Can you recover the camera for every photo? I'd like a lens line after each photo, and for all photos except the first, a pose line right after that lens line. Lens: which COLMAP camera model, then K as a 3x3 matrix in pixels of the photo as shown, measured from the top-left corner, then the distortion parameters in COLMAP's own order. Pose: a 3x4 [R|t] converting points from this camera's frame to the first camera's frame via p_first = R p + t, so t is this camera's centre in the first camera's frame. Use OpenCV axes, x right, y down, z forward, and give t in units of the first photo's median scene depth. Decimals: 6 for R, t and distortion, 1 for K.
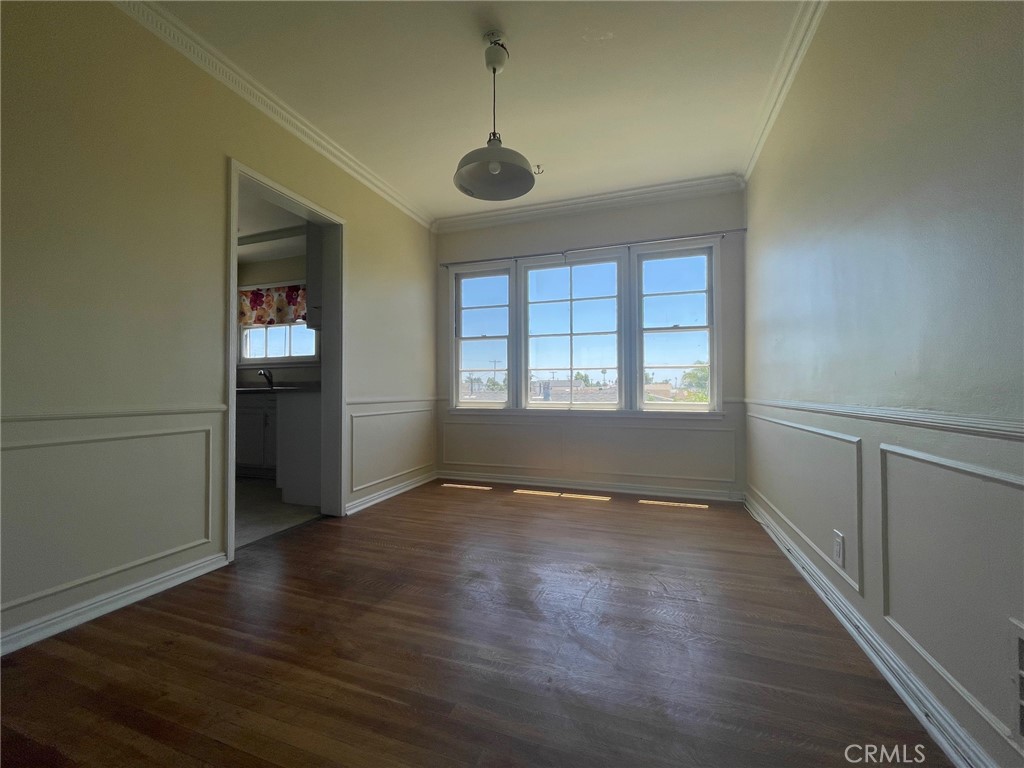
lens RADIAL K [[414.7, 0, 505.4], [0, 414.7, 384.8], [0, 0, 1]] dist [-0.001685, 0.000416]
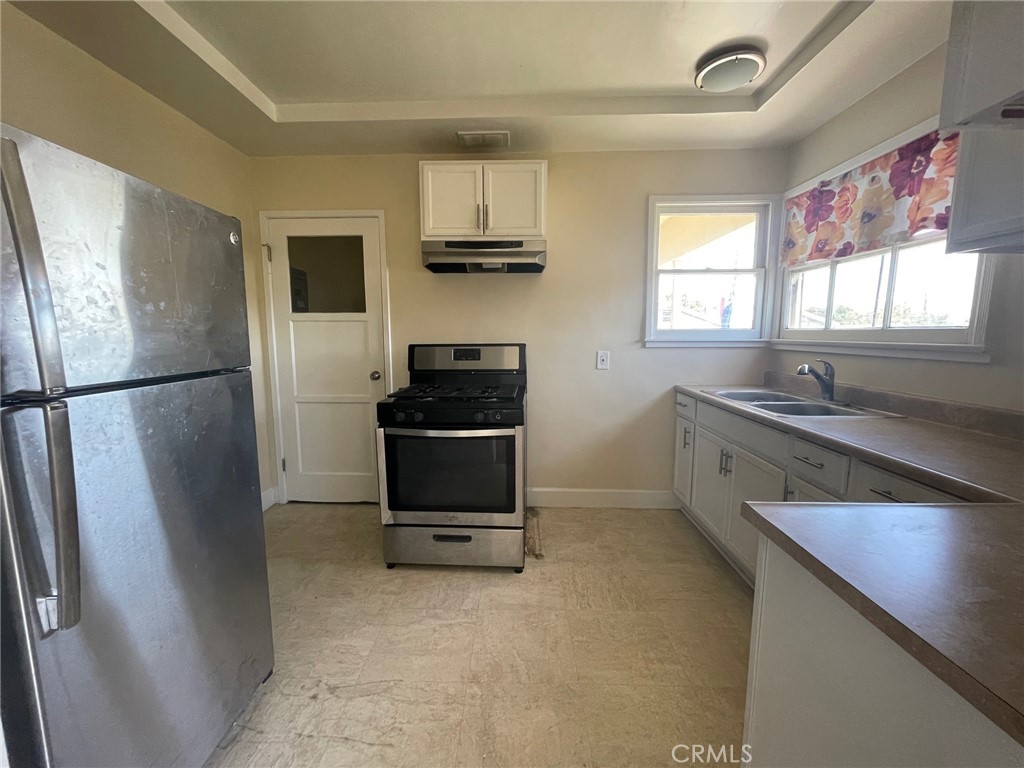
lens RADIAL K [[414.7, 0, 505.4], [0, 414.7, 384.8], [0, 0, 1]] dist [-0.001685, 0.000416]
pose [[0.305794, 0.123450, -0.944060, -0.328766], [0.016894, 0.990699, 0.135021, -0.102820], [0.951948, -0.057238, 0.300865, 0.701619]]
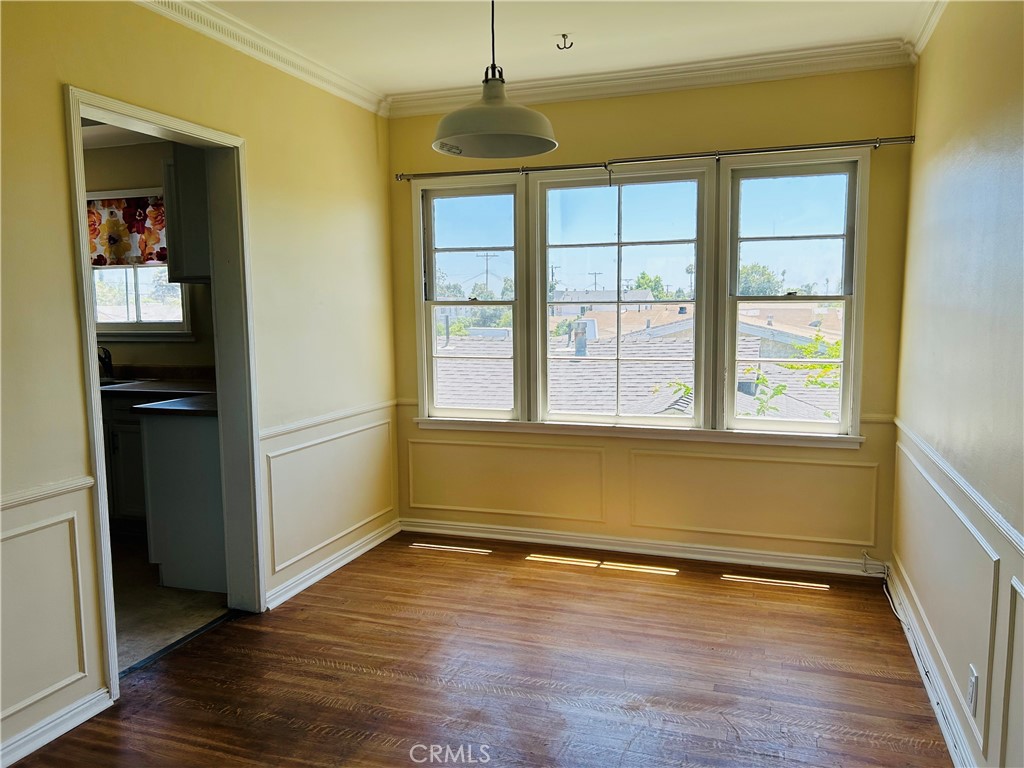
lens RADIAL K [[780.0, 0, 512.0], [0, 780.0, 384.0], [0, 0, 1]] dist [0.057419, -0.050021]
pose [[0.999930, -0.008806, 0.007917, -0.007126], [0.007745, 0.992091, 0.125284, -0.158796], [-0.008958, -0.125214, 0.992089, -0.153328]]
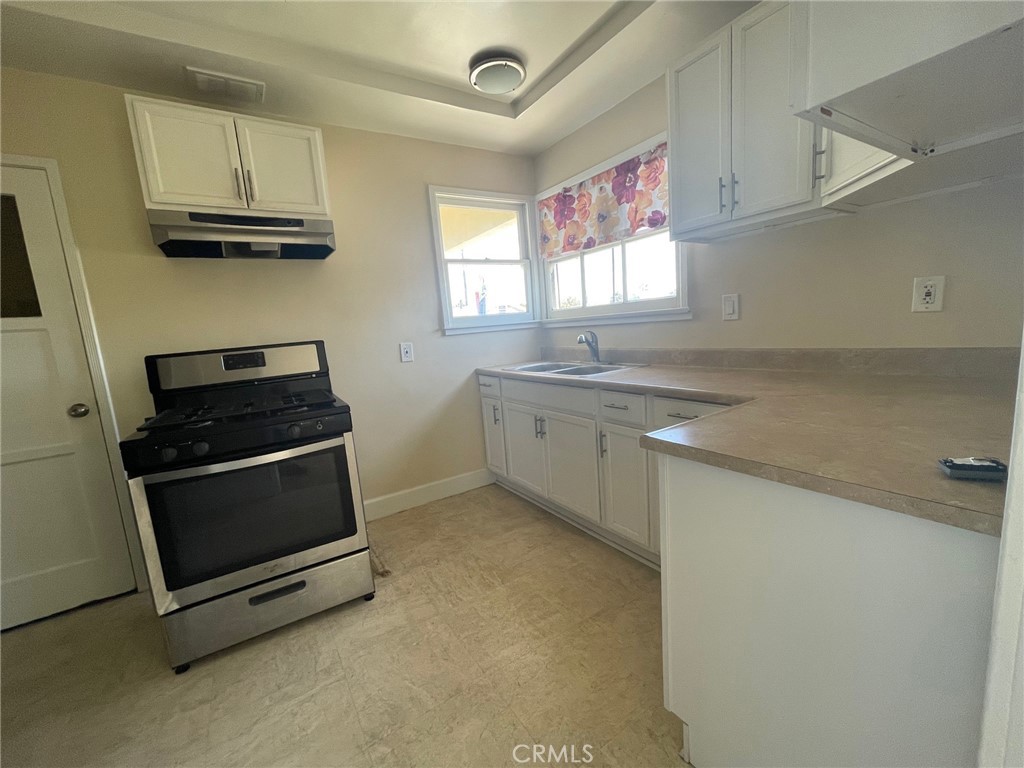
lens RADIAL K [[414.7, 0, 505.4], [0, 414.7, 384.8], [0, 0, 1]] dist [-0.001685, 0.000416]
pose [[0.785690, 0.030005, -0.617893, -0.412539], [0.086461, 0.983693, 0.157709, -0.084253], [0.612549, -0.177334, 0.770283, 0.632234]]
